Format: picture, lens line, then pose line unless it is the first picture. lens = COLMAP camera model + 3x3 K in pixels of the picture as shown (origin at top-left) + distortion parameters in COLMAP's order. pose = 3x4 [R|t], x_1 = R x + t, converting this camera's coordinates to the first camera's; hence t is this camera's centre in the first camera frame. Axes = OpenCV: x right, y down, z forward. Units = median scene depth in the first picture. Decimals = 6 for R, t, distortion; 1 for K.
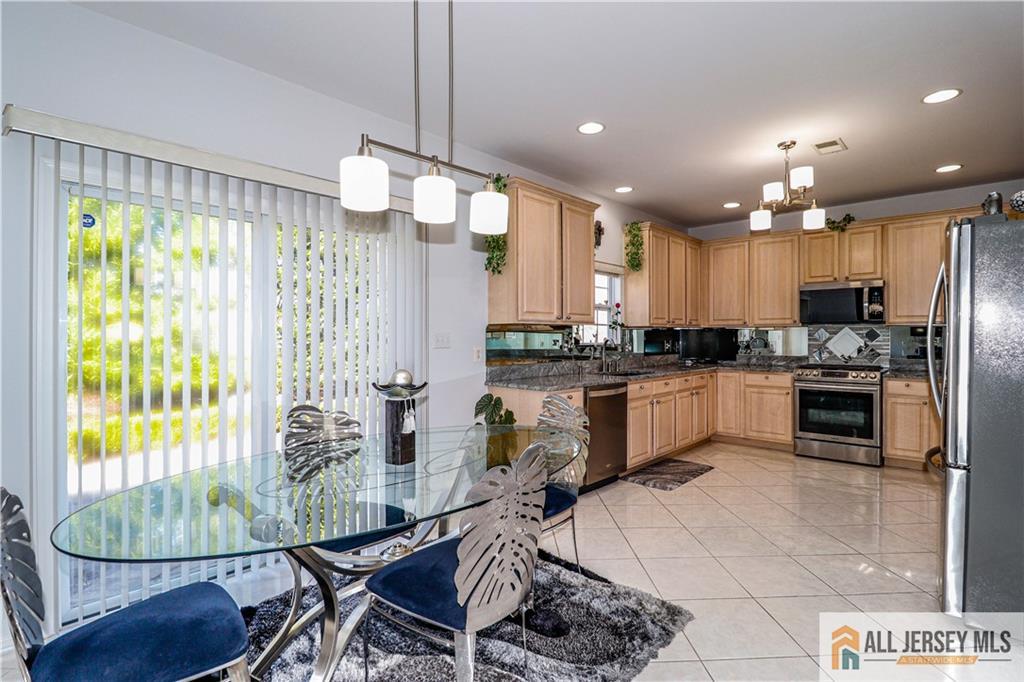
lens RADIAL K [[479.5, 0, 512.0], [0, 479.5, 341.0], [0, 0, 1]] dist [-0.025962, -0.000543]
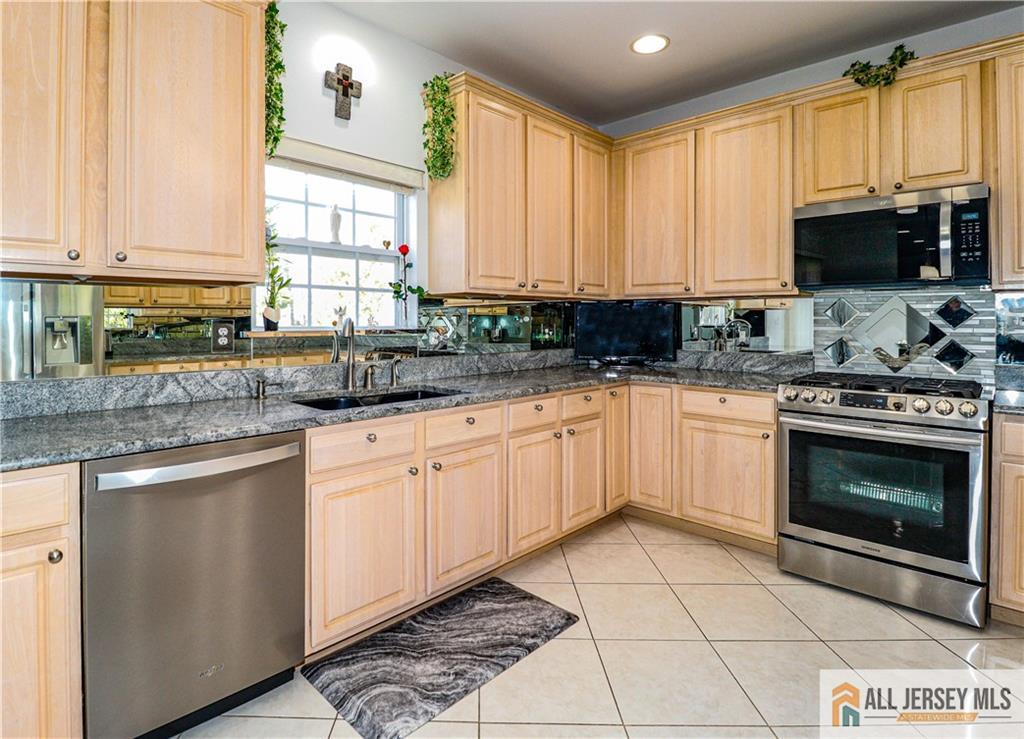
lens RADIAL K [[469.9, 0, 511.1], [0, 469.9, 329.8], [0, 0, 1]] dist [-0.023492, -0.000529]
pose [[0.999187, 0.003252, -0.040182, 0.345953], [-0.003037, 0.999981, 0.005418, 0.003447], [0.040199, -0.005291, 0.999178, 0.528672]]
